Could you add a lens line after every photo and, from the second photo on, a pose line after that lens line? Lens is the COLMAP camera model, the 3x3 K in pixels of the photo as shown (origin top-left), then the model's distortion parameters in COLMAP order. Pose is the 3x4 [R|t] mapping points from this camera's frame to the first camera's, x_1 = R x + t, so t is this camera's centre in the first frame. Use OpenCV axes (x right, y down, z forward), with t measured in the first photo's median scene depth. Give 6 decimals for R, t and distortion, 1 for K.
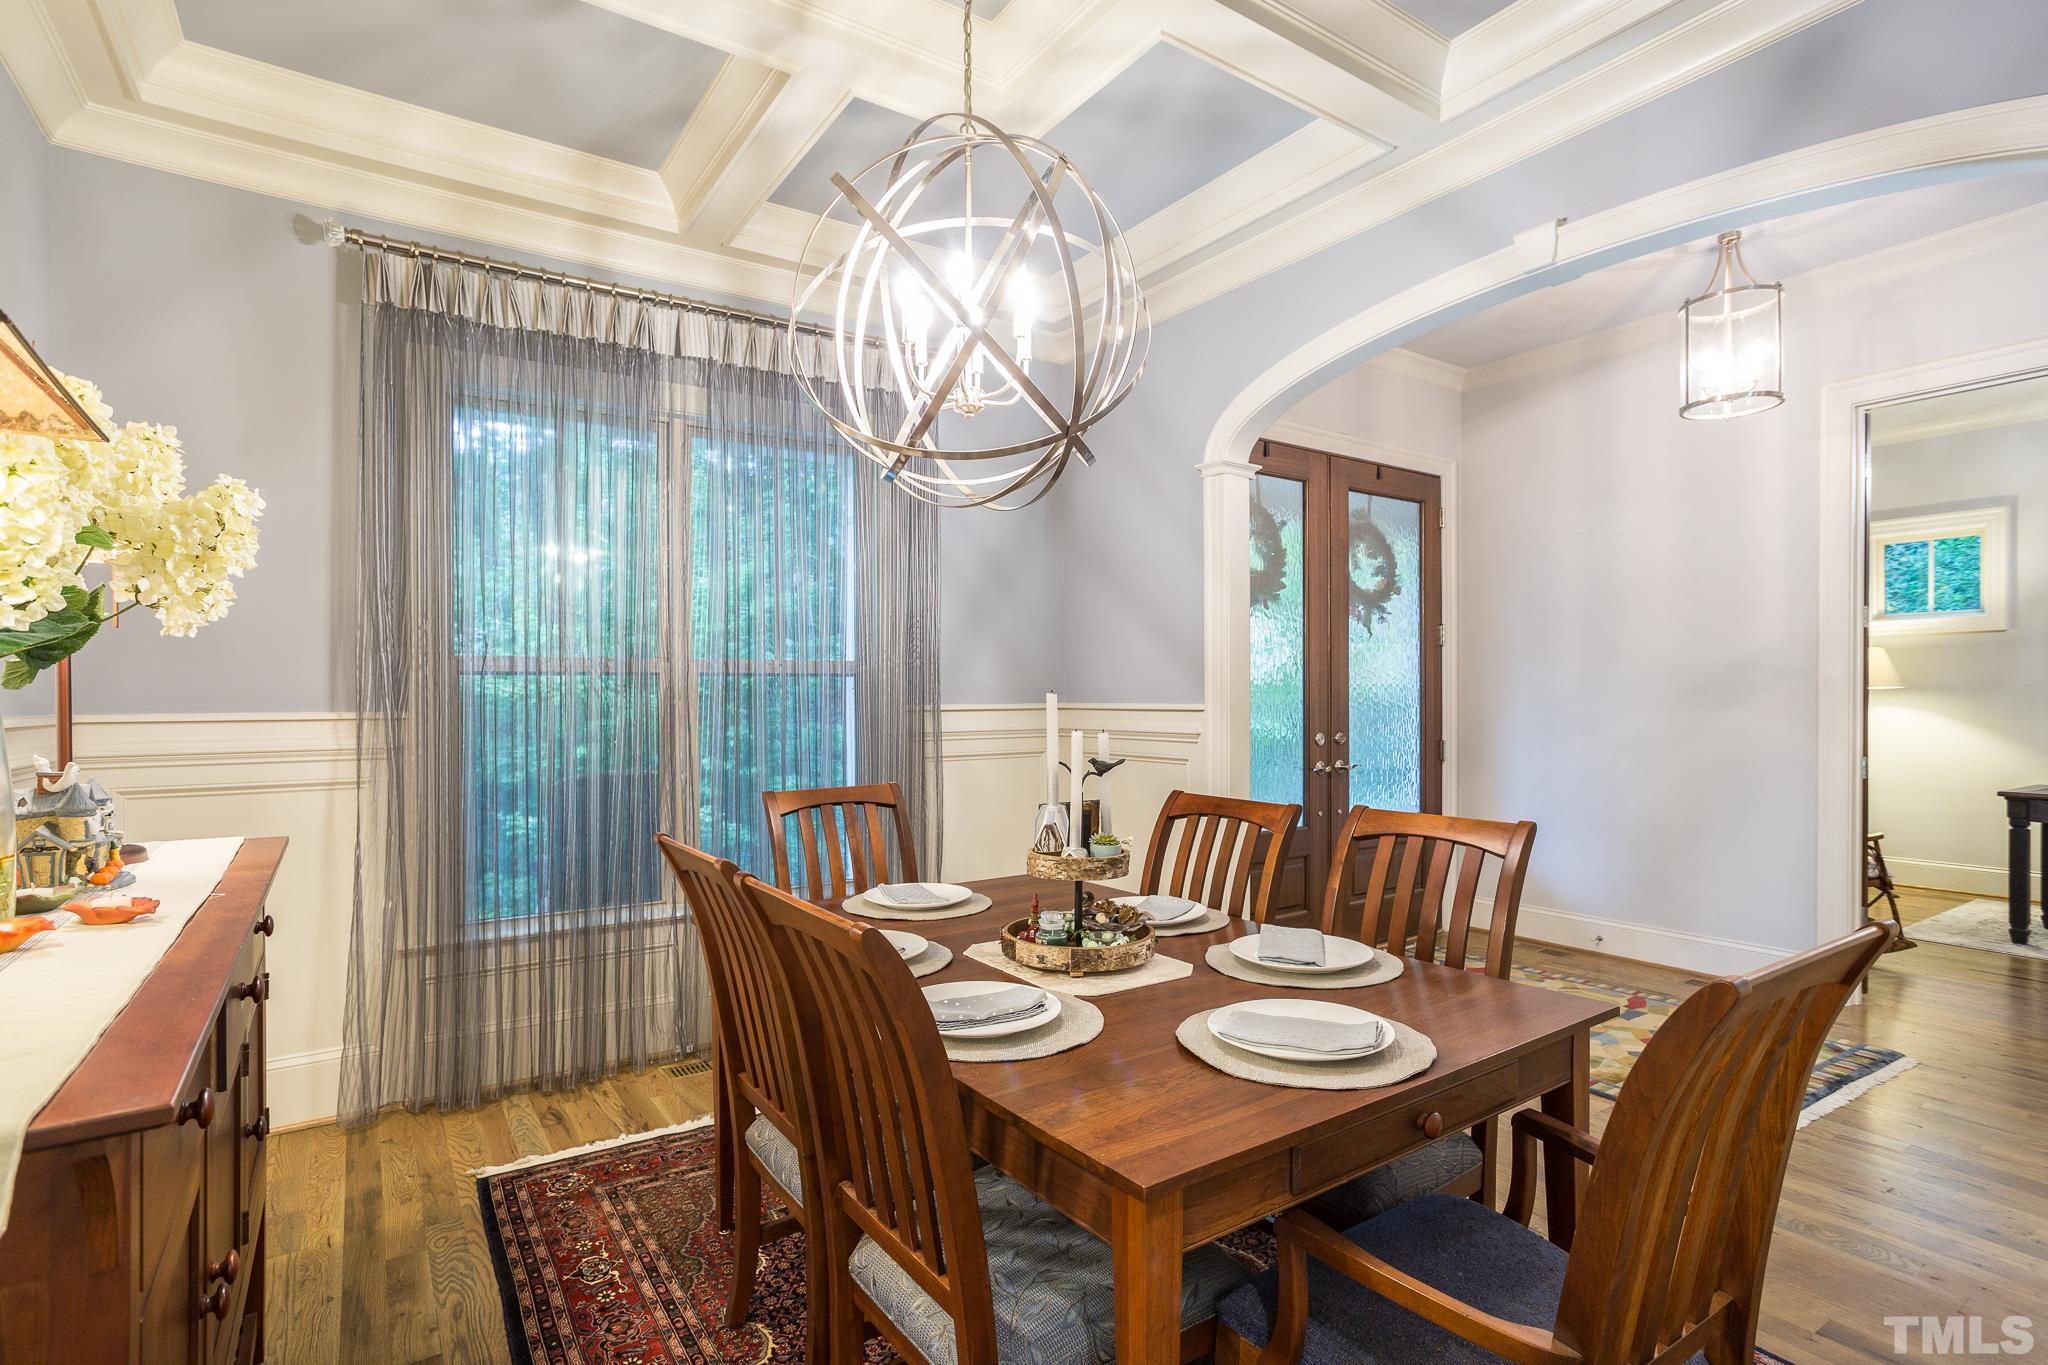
lens RADIAL K [[988.1, 0, 1014.7], [0, 988.1, 693.9], [0, 0, 1]] dist [-0.044710, 0.025725]
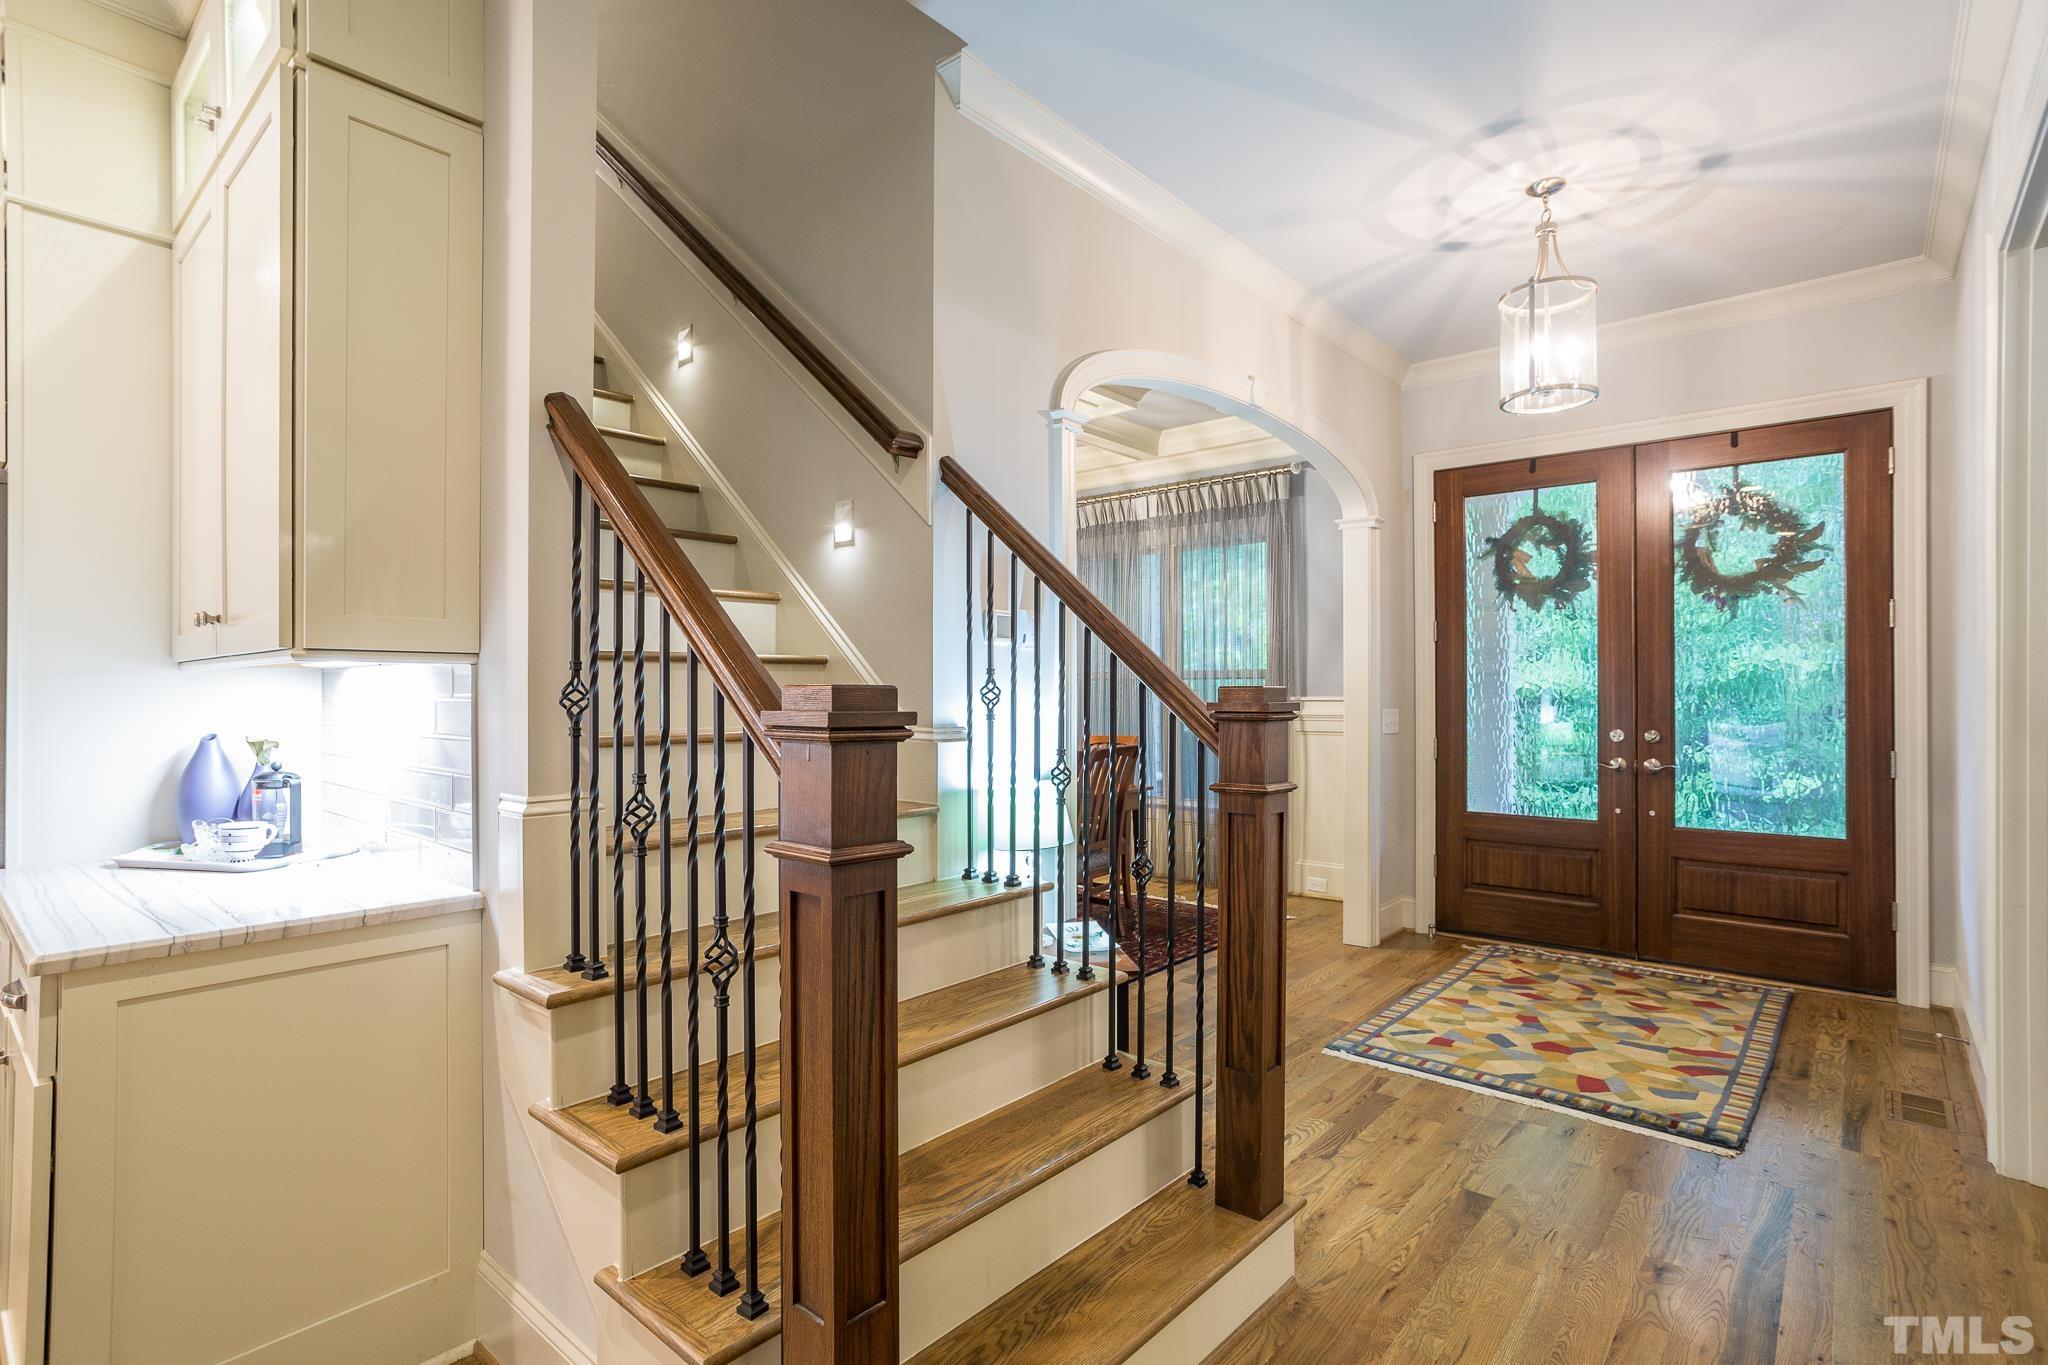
lens RADIAL K [[977.1, 0, 1009.6], [0, 977.1, 677.6], [0, 0, 1]] dist [-0.046489, 0.022991]
pose [[0.261034, -0.007822, -0.965298, 1.181541], [-0.003936, 0.999950, -0.009167, -0.002416], [0.965322, 0.006192, 0.260991, 0.170967]]
